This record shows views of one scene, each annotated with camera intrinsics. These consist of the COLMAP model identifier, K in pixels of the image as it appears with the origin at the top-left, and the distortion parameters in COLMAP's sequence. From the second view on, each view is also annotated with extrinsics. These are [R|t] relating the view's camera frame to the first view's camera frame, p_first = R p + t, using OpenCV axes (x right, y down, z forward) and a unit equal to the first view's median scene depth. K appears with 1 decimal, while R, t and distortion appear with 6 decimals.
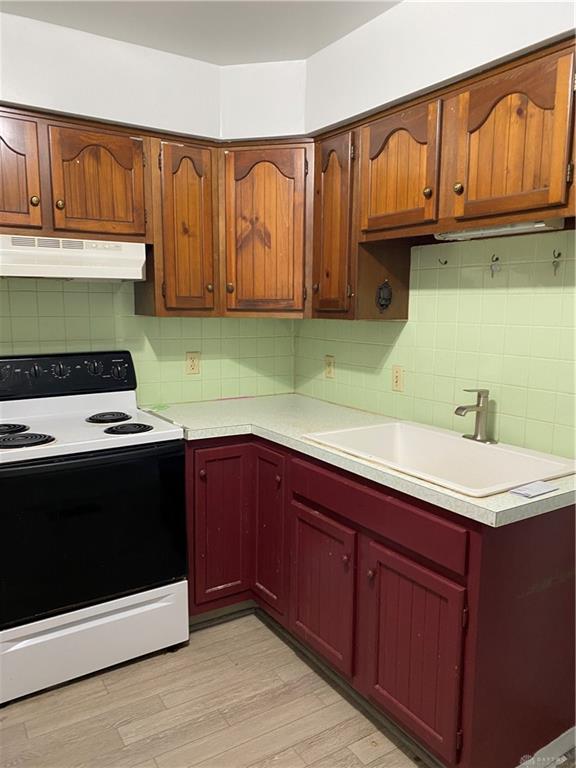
lens RADIAL K [[580.9, 0, 285.9], [0, 580.9, 384.1], [0, 0, 1]] dist [0.047542, -0.060777]
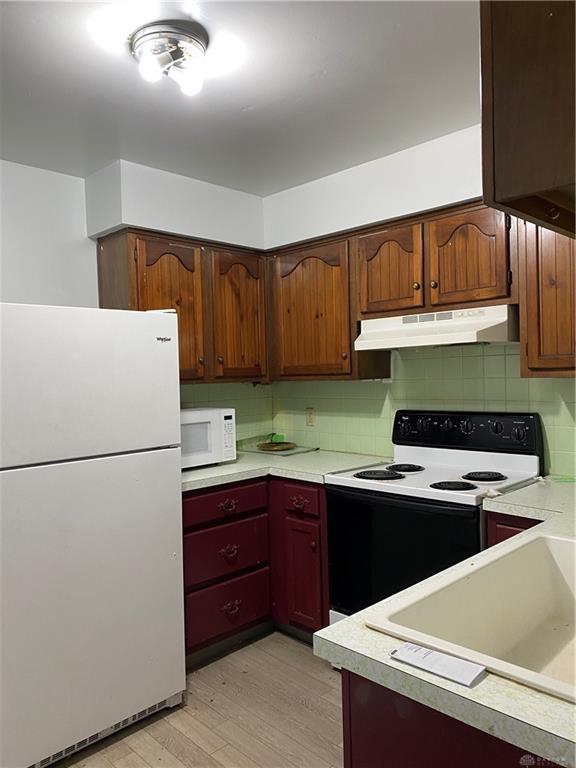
lens RADIAL K [[580.9, 0, 285.9], [0, 580.9, 384.1], [0, 0, 1]] dist [0.047542, -0.060777]
pose [[0.199160, 0.008346, -0.979931, 0.678628], [-0.101768, 0.994733, -0.012212, -0.059528], [0.974668, 0.102158, 0.198961, 0.474187]]
